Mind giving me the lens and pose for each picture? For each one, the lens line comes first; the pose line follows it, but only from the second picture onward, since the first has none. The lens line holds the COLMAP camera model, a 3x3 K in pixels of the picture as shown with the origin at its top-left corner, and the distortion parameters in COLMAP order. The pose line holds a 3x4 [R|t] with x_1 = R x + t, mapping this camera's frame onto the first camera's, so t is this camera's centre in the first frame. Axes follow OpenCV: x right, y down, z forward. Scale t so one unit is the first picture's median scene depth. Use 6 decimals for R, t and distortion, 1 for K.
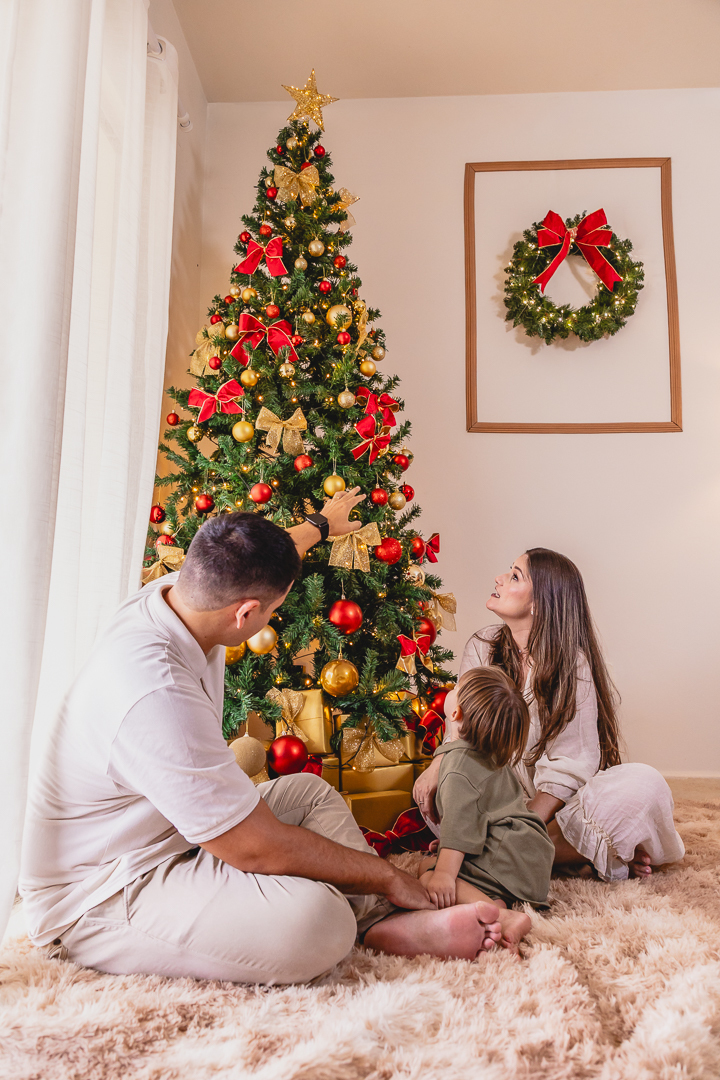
lens RADIAL K [[824.1, 0, 359.4], [0, 824.1, 539.1], [0, 0, 1]] dist [-0.000911, -0.008681]
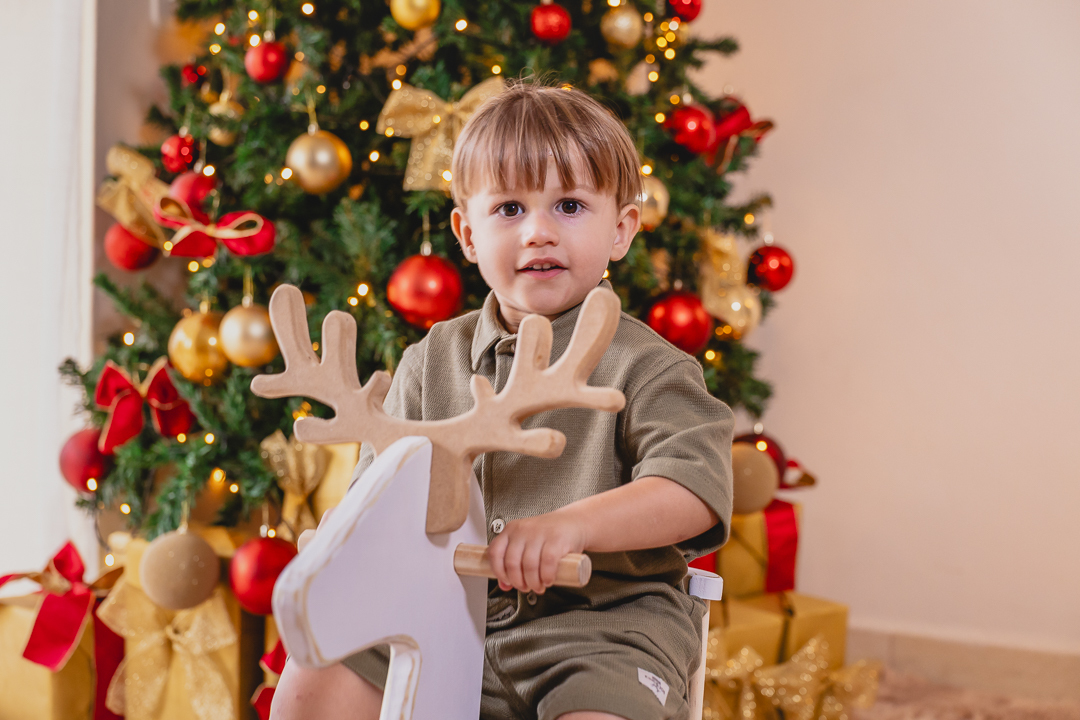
lens RADIAL K [[1713.1, 0, 537.4], [0, 1713.1, 357.8], [0, 0, 1]] dist [0.015772, 0.038187]
pose [[0.900903, 0.029961, -0.432985, 0.330584], [0.039592, 0.987782, 0.150730, -0.009135], [0.432210, -0.152936, 0.888710, 0.111392]]
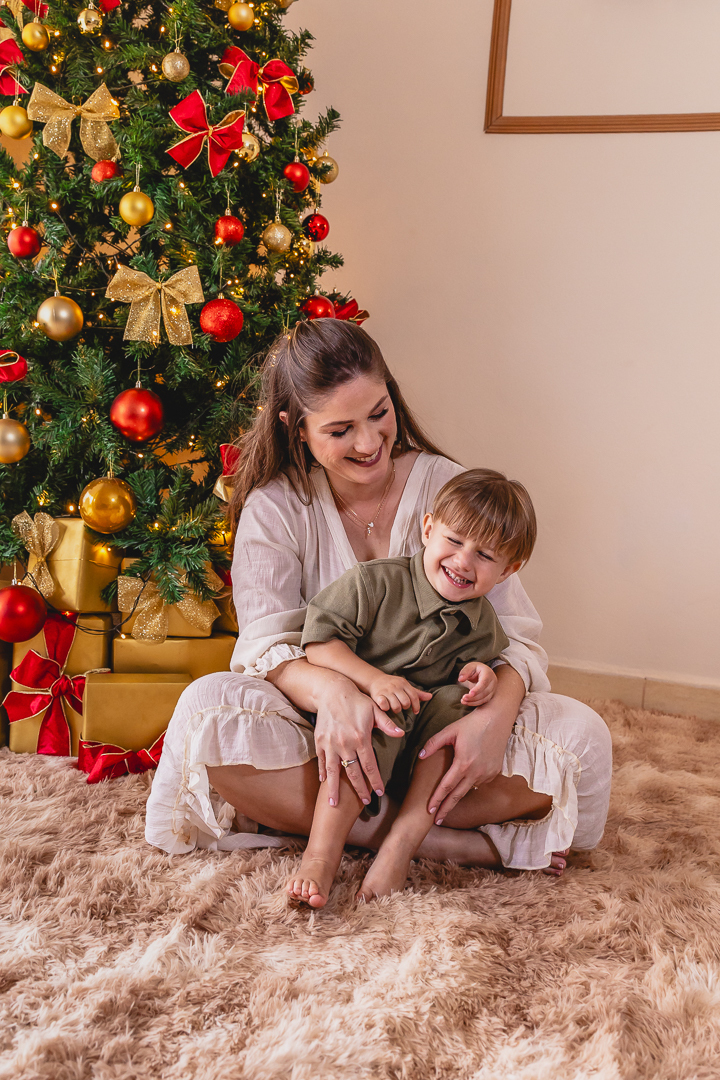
lens RADIAL K [[997.4, 0, 333.6], [0, 997.4, 518.0], [0, 0, 1]] dist [-0.001571, -0.003814]
pose [[0.961410, 0.084359, -0.261867, 0.250175], [-0.029115, 0.977681, 0.208066, 0.003095], [0.273575, -0.192412, 0.942409, 0.196019]]
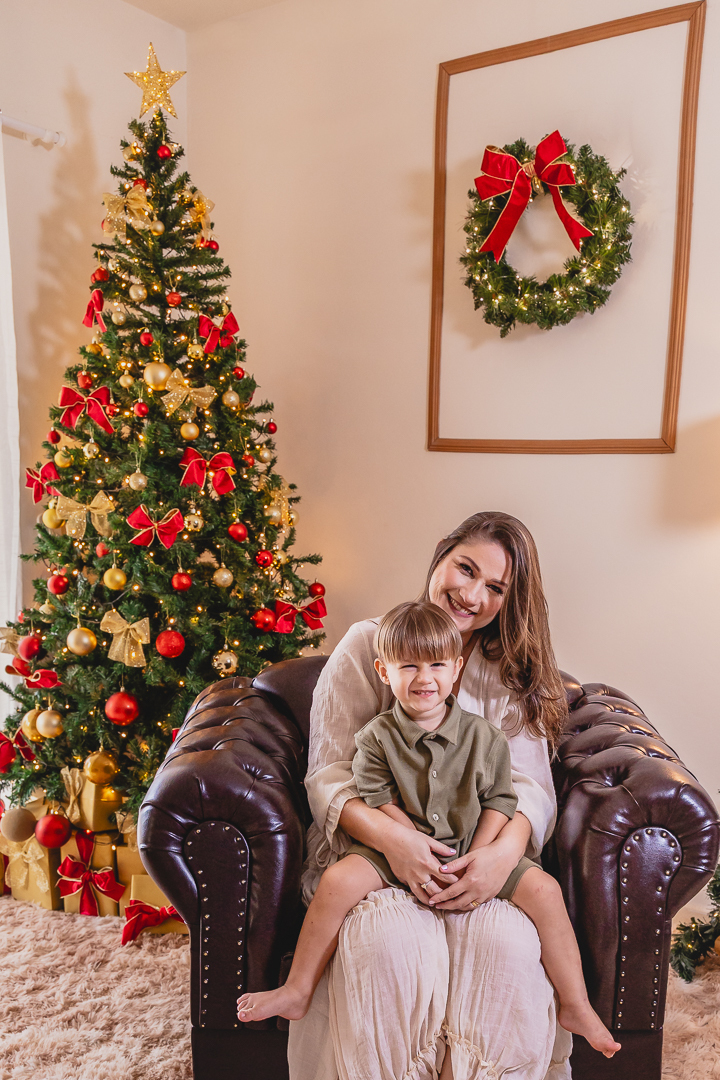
lens RADIAL K [[1069.7, 0, 434.0], [0, 1069.7, 687.7], [0, 0, 1]] dist [0.000979, -0.013232]
pose [[0.852740, 0.112212, -0.510140, 0.719407], [0.049156, 0.955078, 0.292249, -0.219802], [0.520017, -0.274289, 0.808918, 0.083453]]
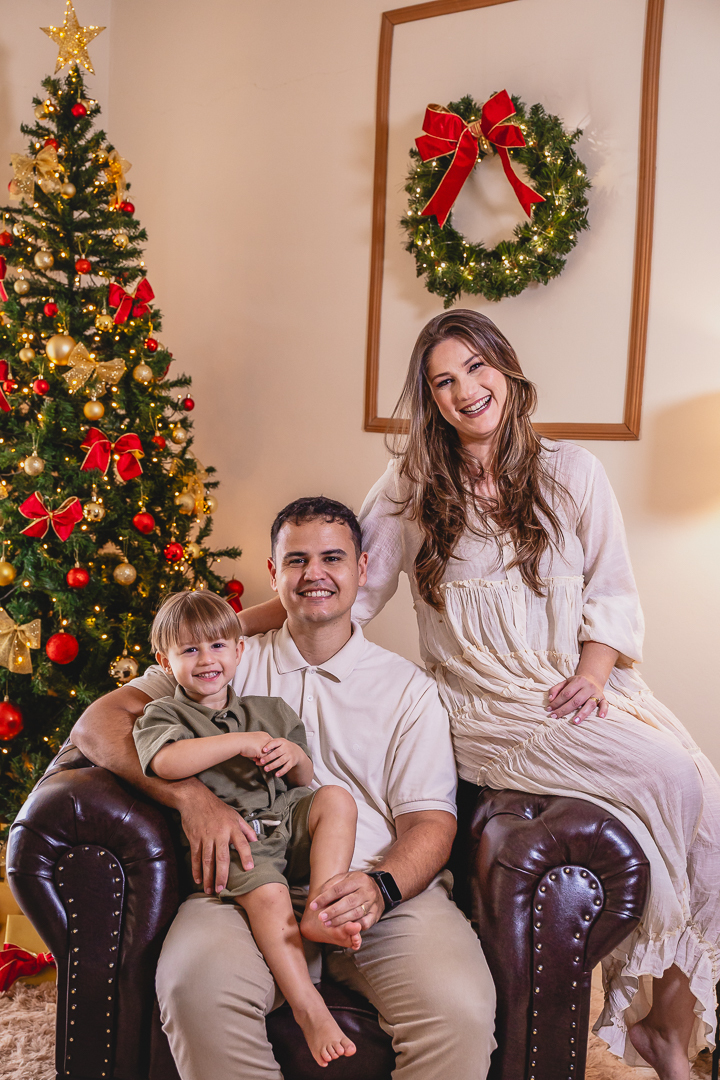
lens RADIAL K [[1367.7, 0, 341.2], [0, 1367.7, 557.9], [0, 0, 1]] dist [-0.000648, -0.036417]
pose [[0.819907, 0.069744, -0.568233, 0.813383], [0.046146, 0.981271, 0.187024, -0.250152], [0.570634, -0.179564, 0.801332, 0.020278]]
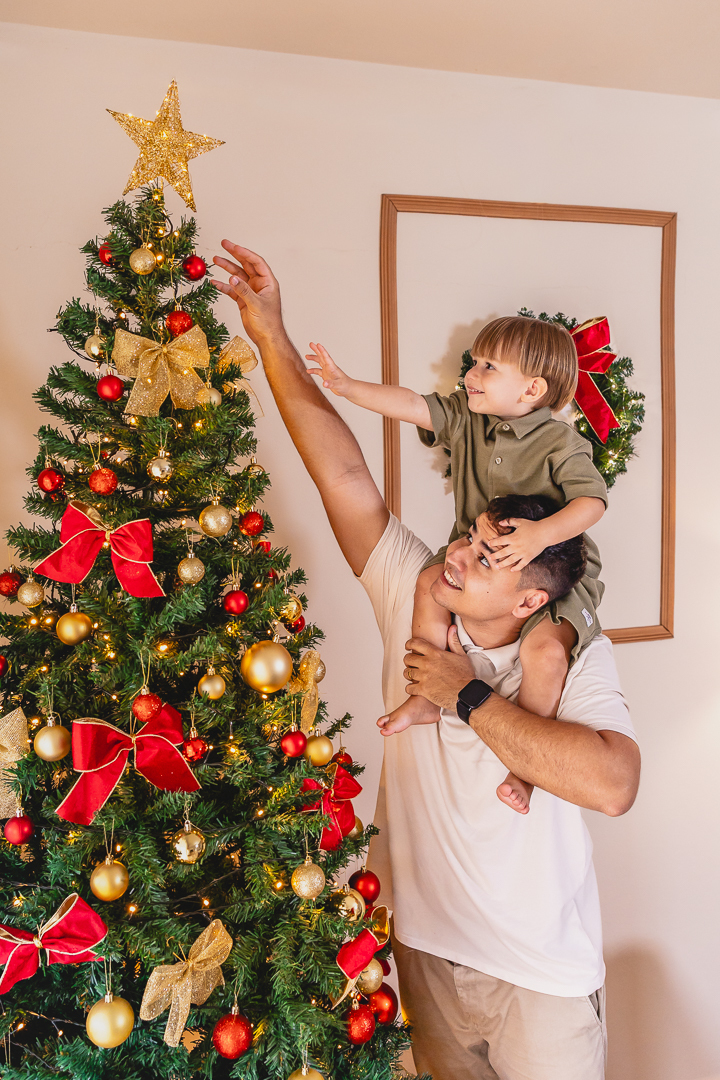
lens RADIAL K [[879.2, 0, 351.7], [0, 879.2, 536.4], [0, 0, 1]] dist [0.004534, -0.013048]
pose [[0.940528, -0.053671, 0.335450, -0.122835], [-0.017507, 0.978472, 0.205637, -0.372032], [-0.339265, -0.199279, 0.919340, 0.413080]]
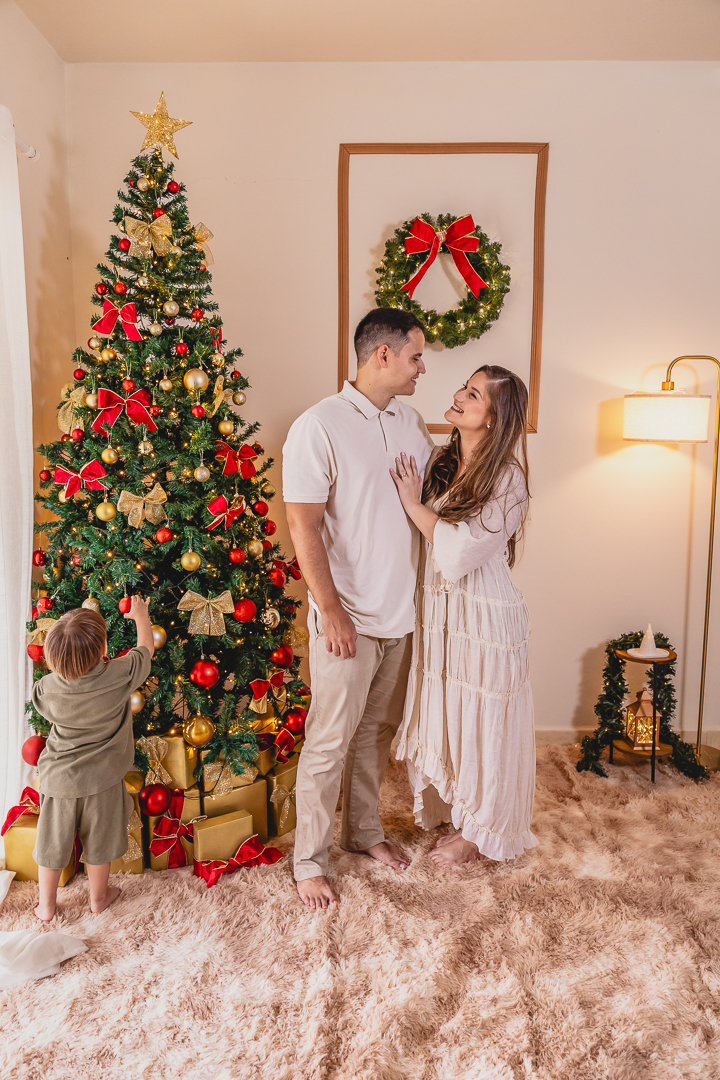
lens RADIAL K [[824.1, 0, 359.4], [0, 824.1, 539.1], [0, 0, 1]] dist [-0.000911, -0.008681]
pose [[0.998673, -0.010101, 0.050509, 0.105091], [-0.004338, 0.960605, 0.277883, -0.299589], [-0.051326, -0.277733, 0.959286, -0.062657]]
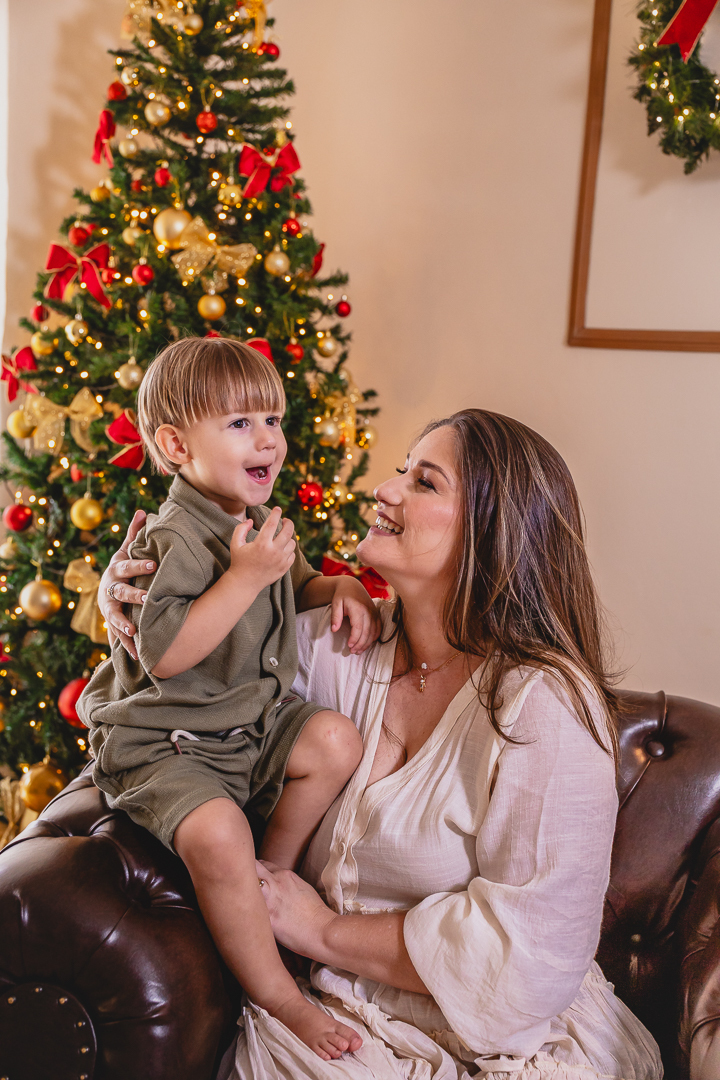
lens RADIAL K [[1257.8, 0, 352.4], [0, 1257.8, 540.1], [0, 0, 1]] dist [0.002608, -0.008370]
pose [[0.716381, 0.117606, -0.687726, 0.631537], [0.038156, 0.977612, 0.206925, -0.186282], [0.696665, -0.174478, 0.695856, 0.305046]]
